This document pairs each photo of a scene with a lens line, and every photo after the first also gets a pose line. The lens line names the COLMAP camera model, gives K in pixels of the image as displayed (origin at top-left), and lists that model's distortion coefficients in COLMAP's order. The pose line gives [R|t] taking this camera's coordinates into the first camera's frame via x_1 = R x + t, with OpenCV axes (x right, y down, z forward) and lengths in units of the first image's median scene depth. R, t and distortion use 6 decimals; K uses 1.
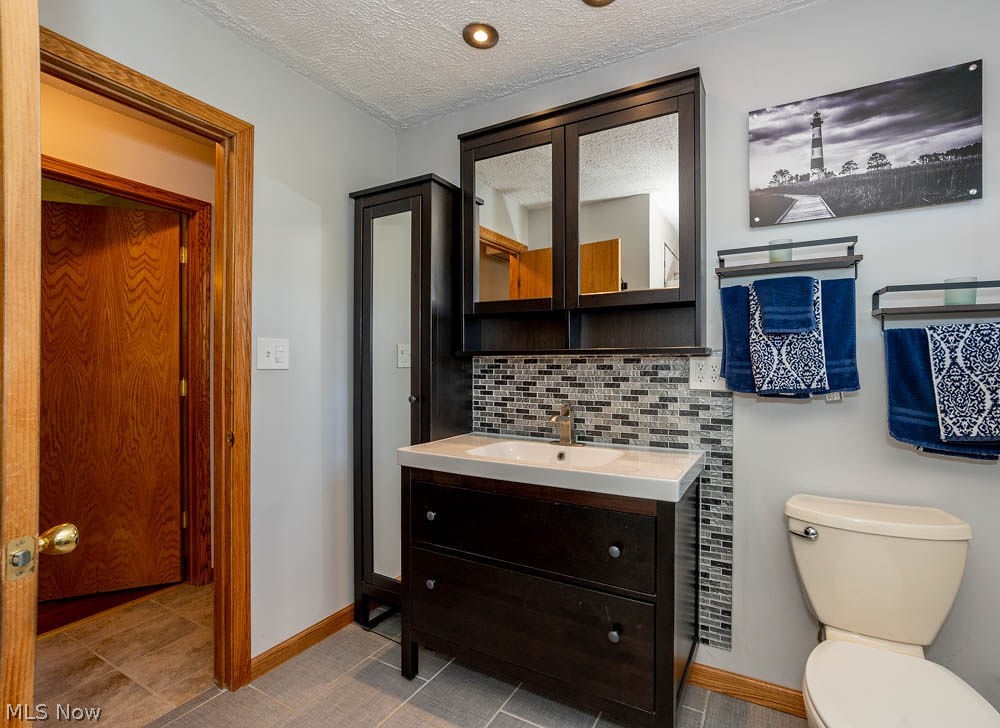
lens RADIAL K [[451.5, 0, 500.0], [0, 451.5, 364.0], [0, 0, 1]] dist [0.001756, 0.000383]
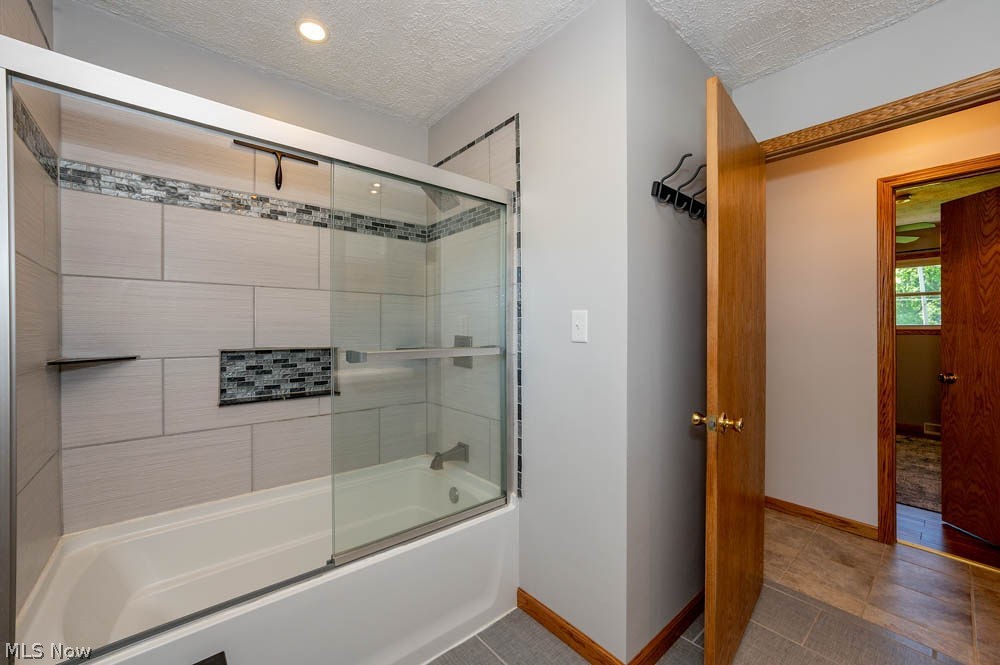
lens RADIAL K [[400.3, 0, 506.5], [0, 400.3, 330.1], [0, 0, 1]] dist [-0.007723, 0.000289]
pose [[-0.366026, 0.005615, -0.930588, 0.458280], [0.009275, 0.999954, 0.002385, -0.026870], [0.930558, -0.007758, -0.366061, 0.296305]]
